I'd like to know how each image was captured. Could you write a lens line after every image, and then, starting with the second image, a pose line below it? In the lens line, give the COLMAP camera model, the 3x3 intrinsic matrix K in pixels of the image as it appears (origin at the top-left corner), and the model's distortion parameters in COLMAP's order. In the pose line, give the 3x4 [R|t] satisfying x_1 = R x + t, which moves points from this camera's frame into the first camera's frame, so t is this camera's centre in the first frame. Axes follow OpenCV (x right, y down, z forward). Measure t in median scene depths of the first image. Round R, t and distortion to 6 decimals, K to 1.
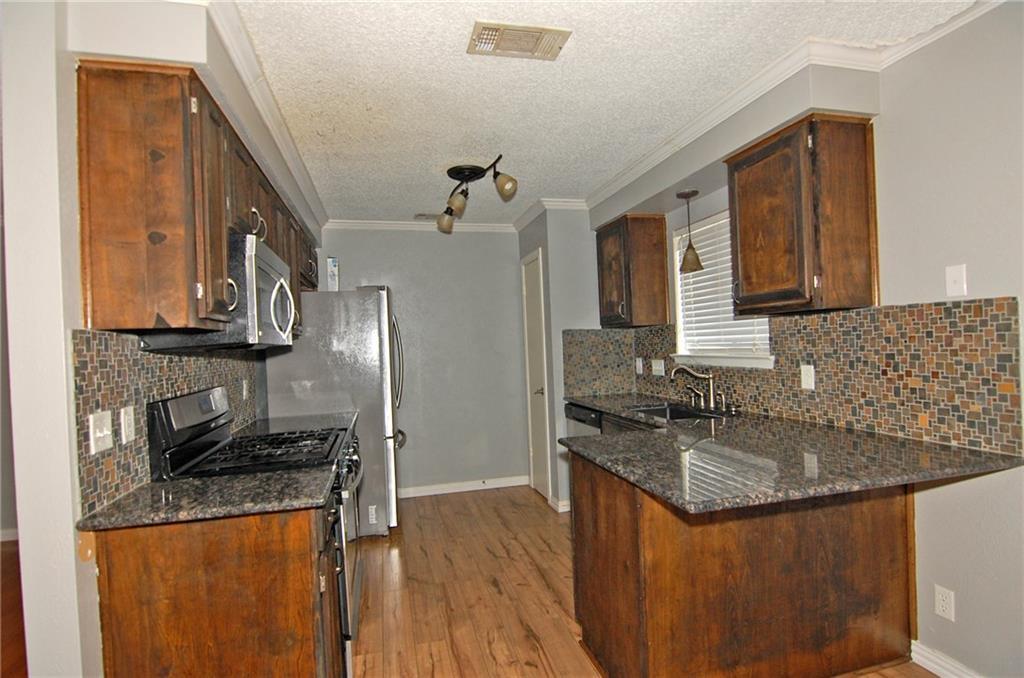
lens RADIAL K [[516.1, 0, 513.0], [0, 516.1, 341.0], [0, 0, 1]] dist [-0.004812, -0.001897]
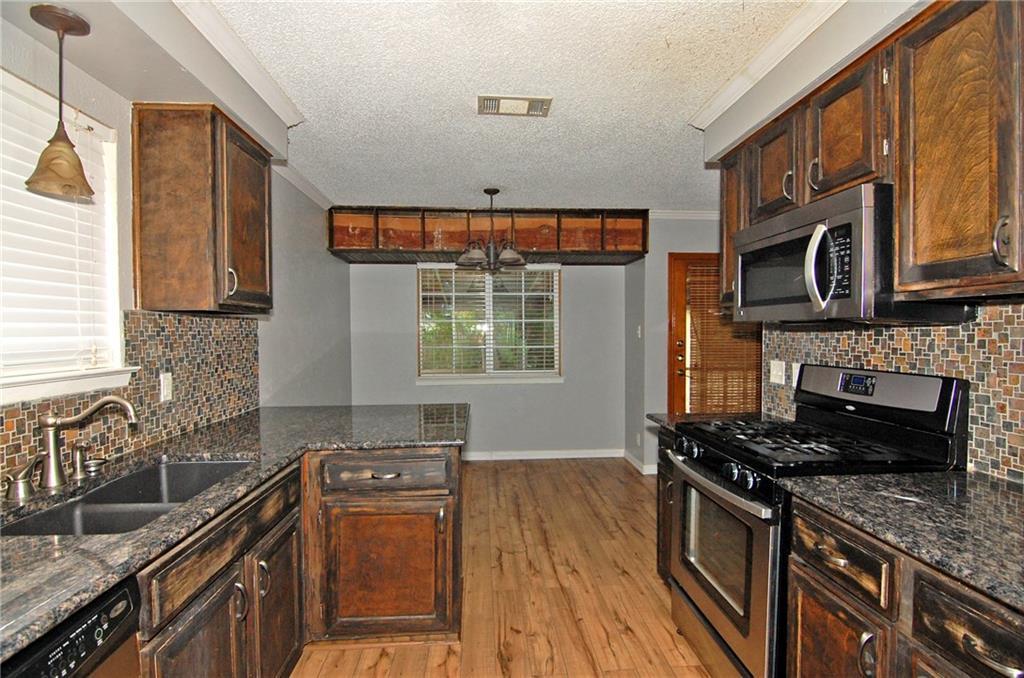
lens RADIAL K [[489.8, 0, 511.7], [0, 489.8, 340.3], [0, 0, 1]] dist [-0.019803, -0.000488]
pose [[-0.981823, 0.042910, 0.184883, -0.147607], [0.044614, 0.998991, 0.005065, 0.014298], [-0.184479, 0.013221, -0.982748, 1.723923]]
